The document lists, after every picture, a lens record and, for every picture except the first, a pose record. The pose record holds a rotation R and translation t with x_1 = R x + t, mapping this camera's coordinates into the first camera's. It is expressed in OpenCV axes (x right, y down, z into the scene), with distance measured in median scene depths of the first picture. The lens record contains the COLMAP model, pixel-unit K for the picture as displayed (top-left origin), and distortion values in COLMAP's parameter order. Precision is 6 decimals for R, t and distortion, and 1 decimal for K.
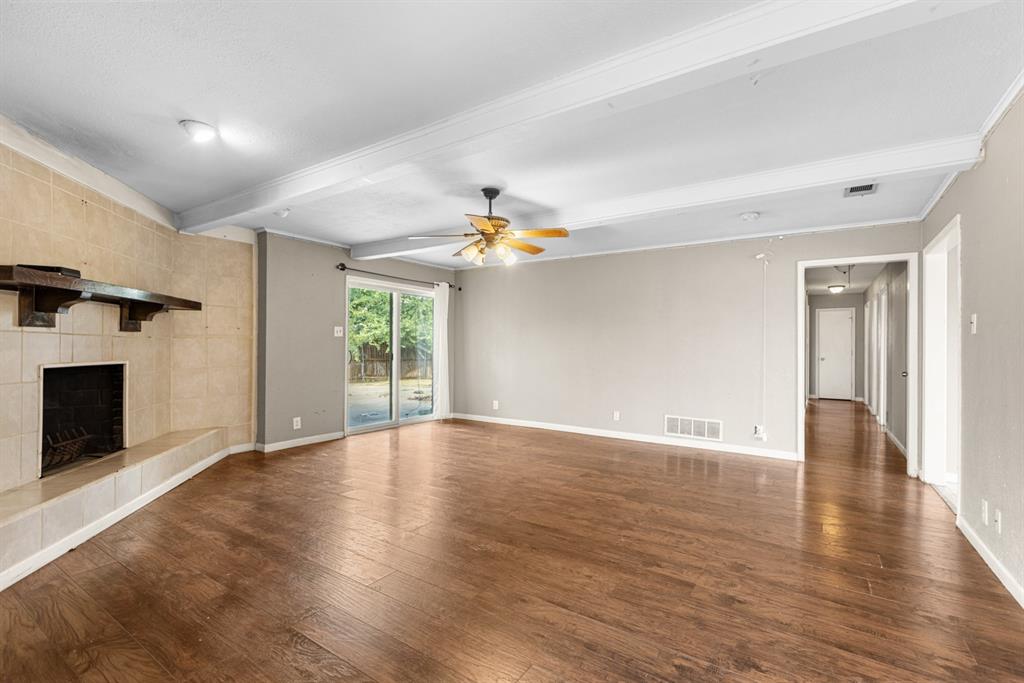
lens RADIAL K [[456.7, 0, 509.0], [0, 456.7, 343.3], [0, 0, 1]] dist [-0.006109, -0.000440]
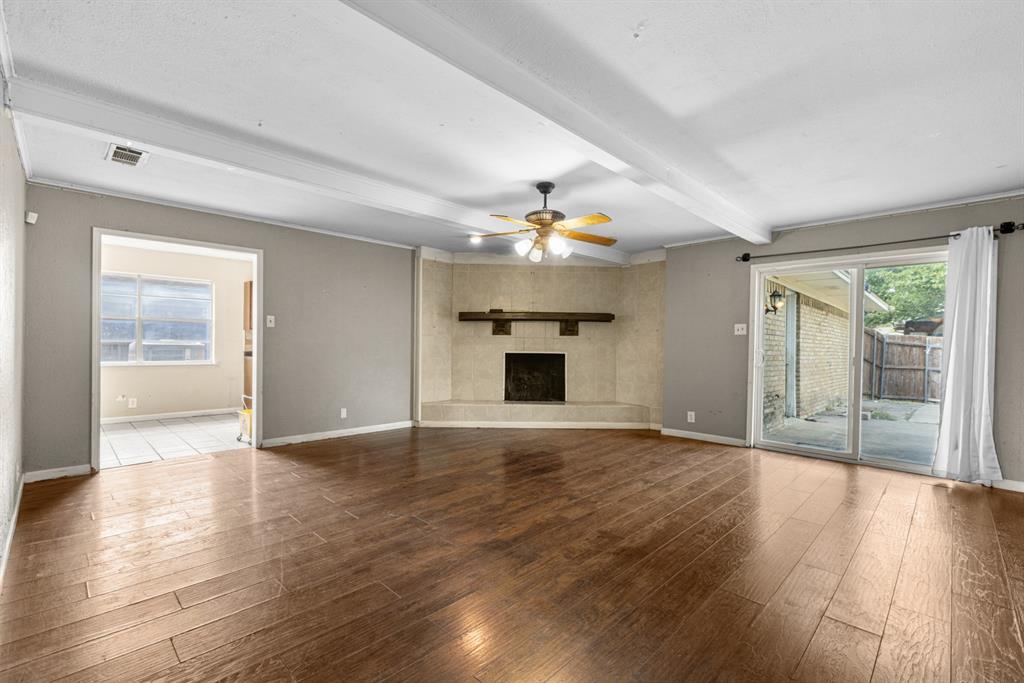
lens RADIAL K [[456.7, 0, 508.1], [0, 456.7, 347.6], [0, 0, 1]] dist [-0.006109, -0.000440]
pose [[-0.184778, -0.001368, -0.982779, 0.911070], [-0.006040, 0.999982, -0.000256, 0.021034], [0.982762, 0.005889, -0.184783, 1.057366]]
